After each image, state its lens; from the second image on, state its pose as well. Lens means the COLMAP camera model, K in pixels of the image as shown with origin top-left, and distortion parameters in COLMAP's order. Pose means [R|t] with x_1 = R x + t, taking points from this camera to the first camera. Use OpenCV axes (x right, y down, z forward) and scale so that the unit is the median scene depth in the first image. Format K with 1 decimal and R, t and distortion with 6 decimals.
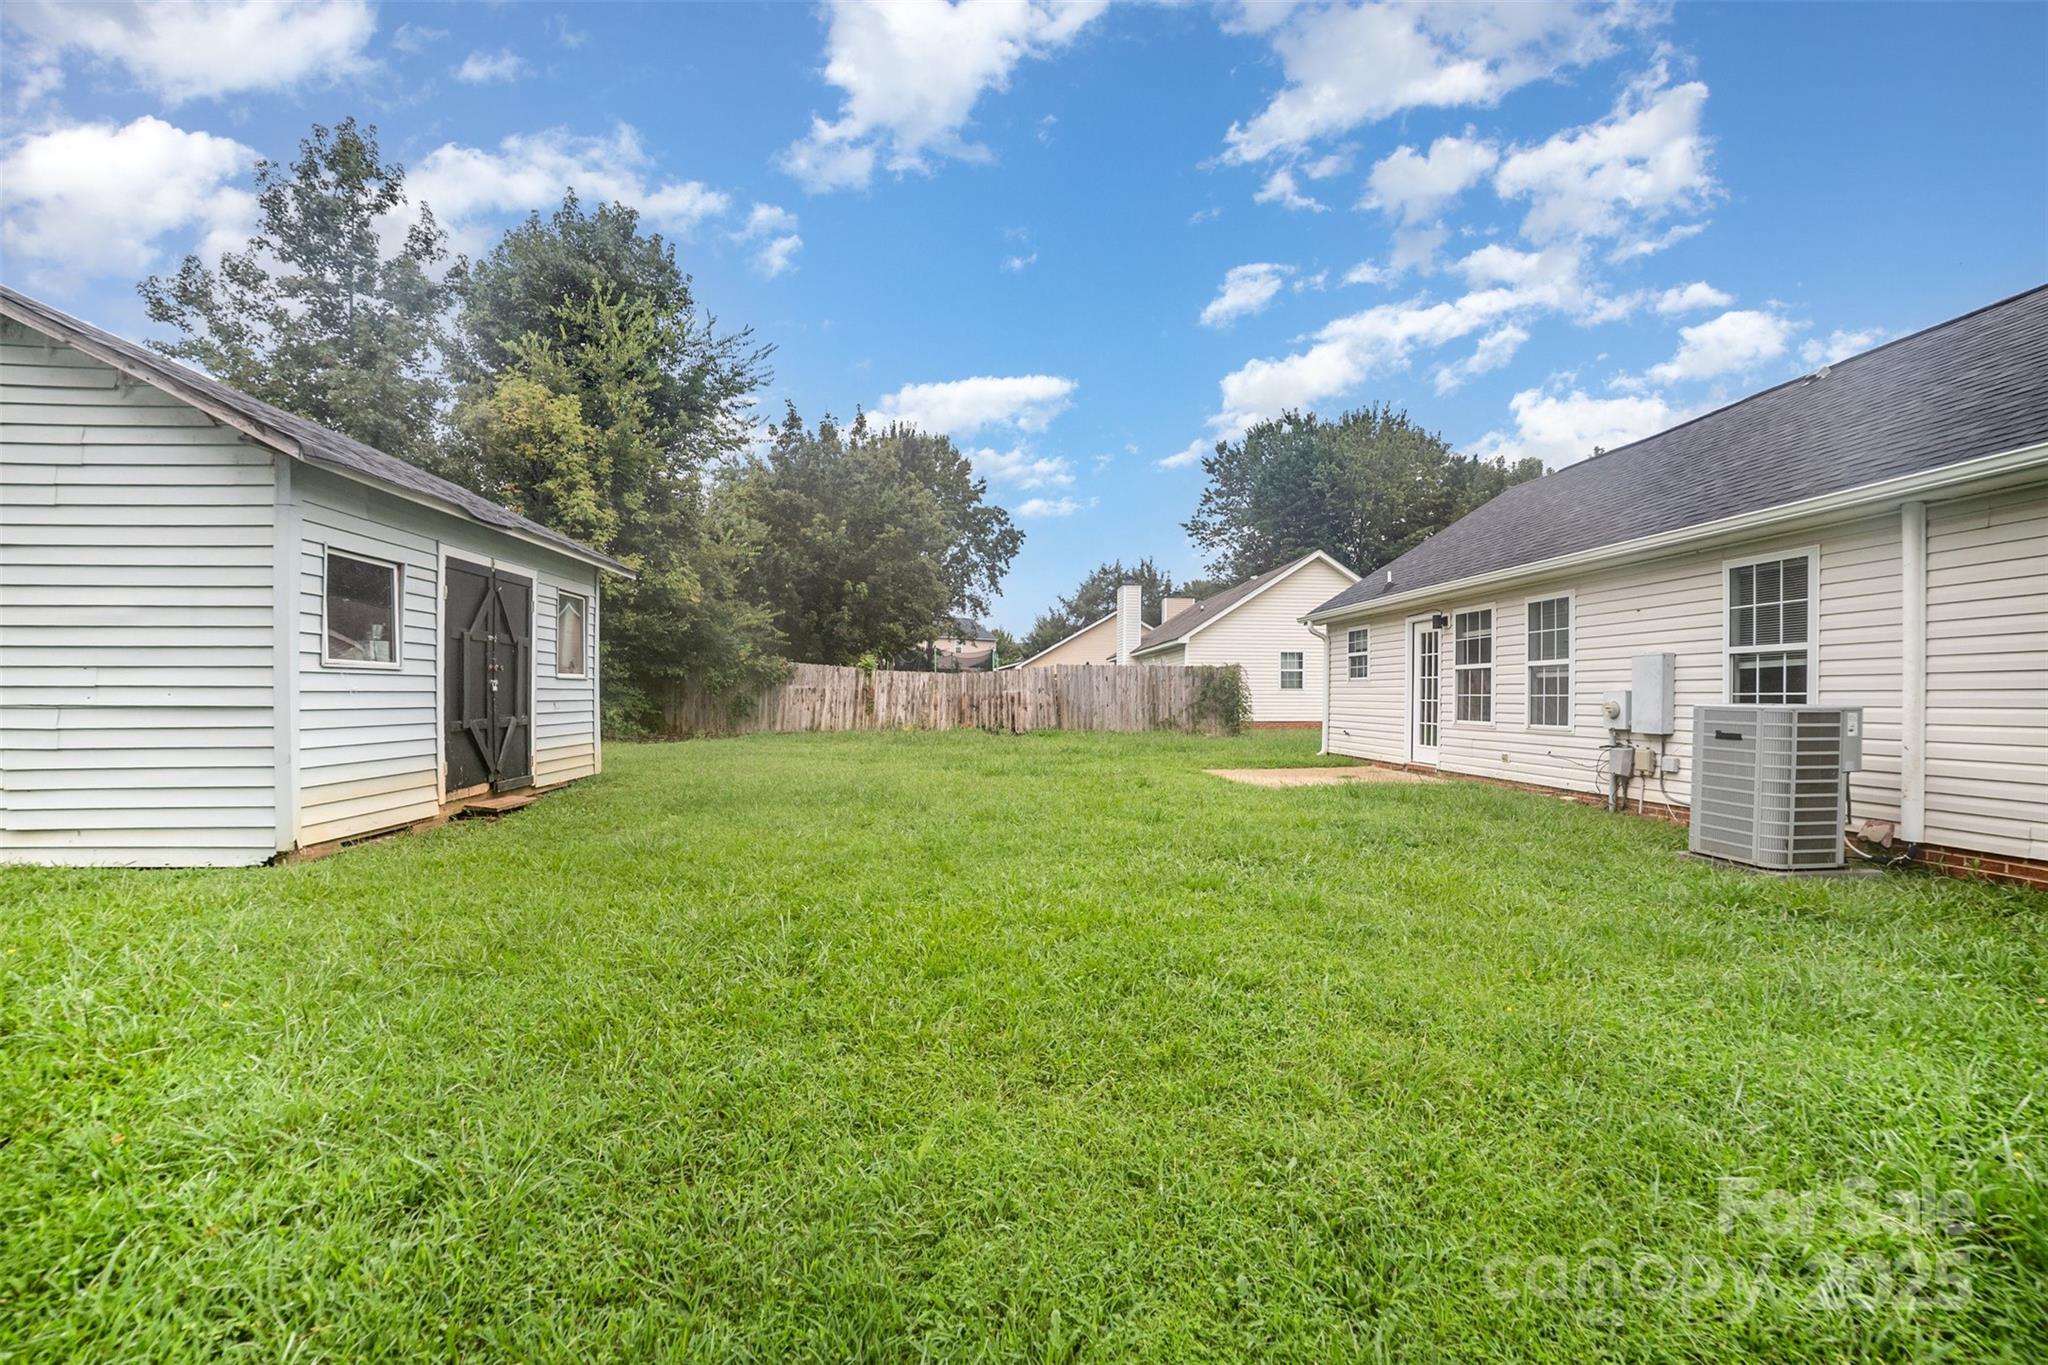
lens RADIAL K [[795.4, 0, 1018.9], [0, 795.4, 688.2], [0, 0, 1]] dist [-0.030066, 0.009365]
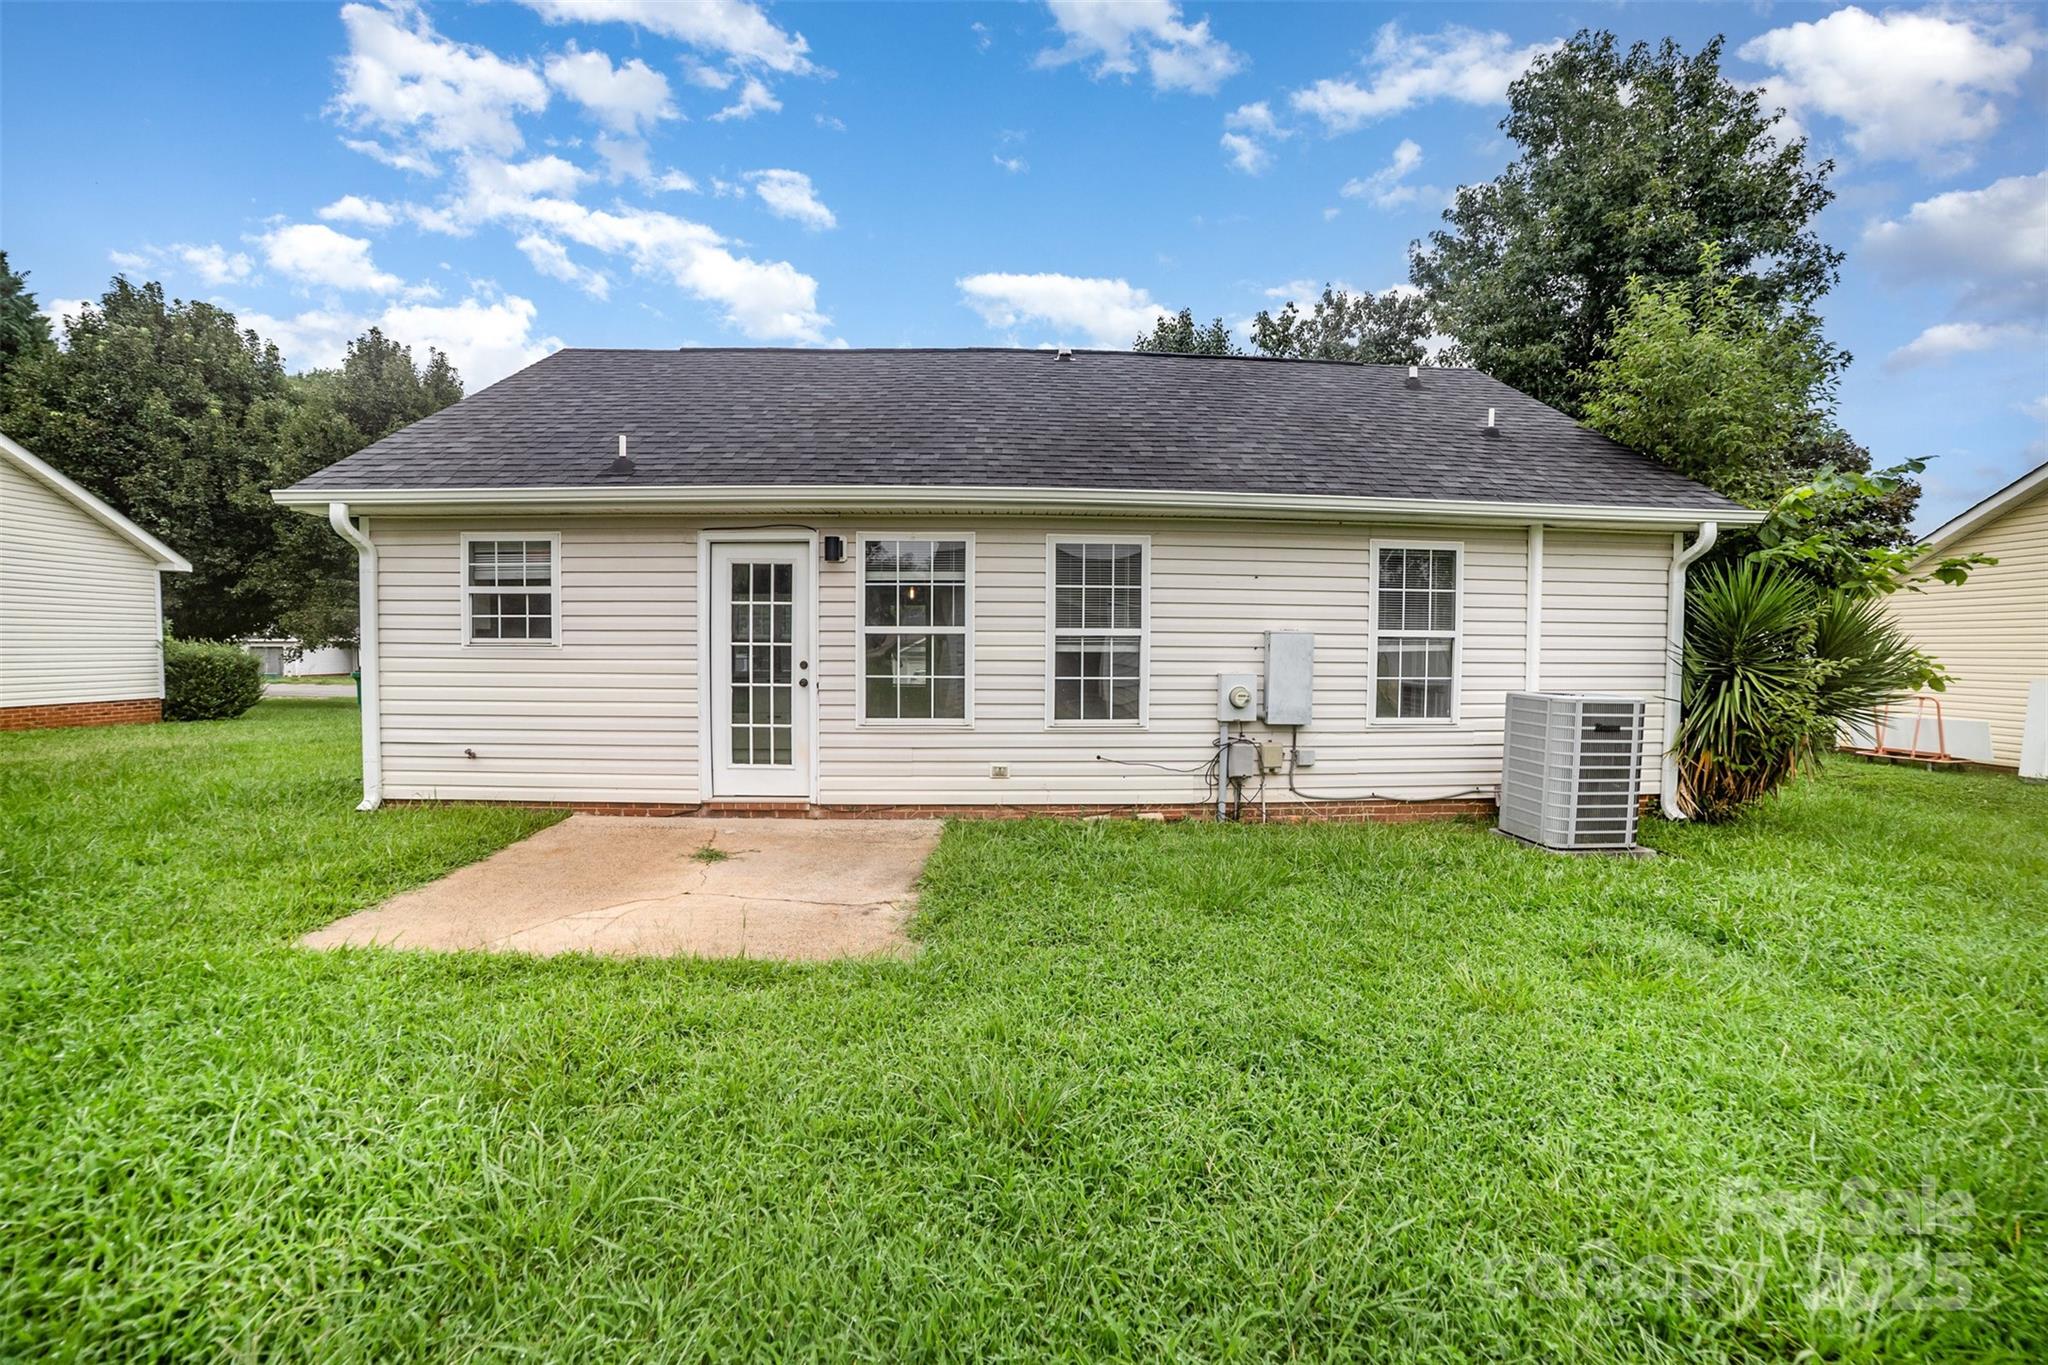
lens RADIAL K [[795.4, 0, 1018.9], [0, 795.4, 688.2], [0, 0, 1]] dist [-0.030066, 0.009365]
pose [[0.011637, -0.005543, 0.999917, -0.048418], [-0.014310, 0.999881, 0.005710, 0.013626], [-0.999830, -0.014375, 0.011557, 0.935828]]
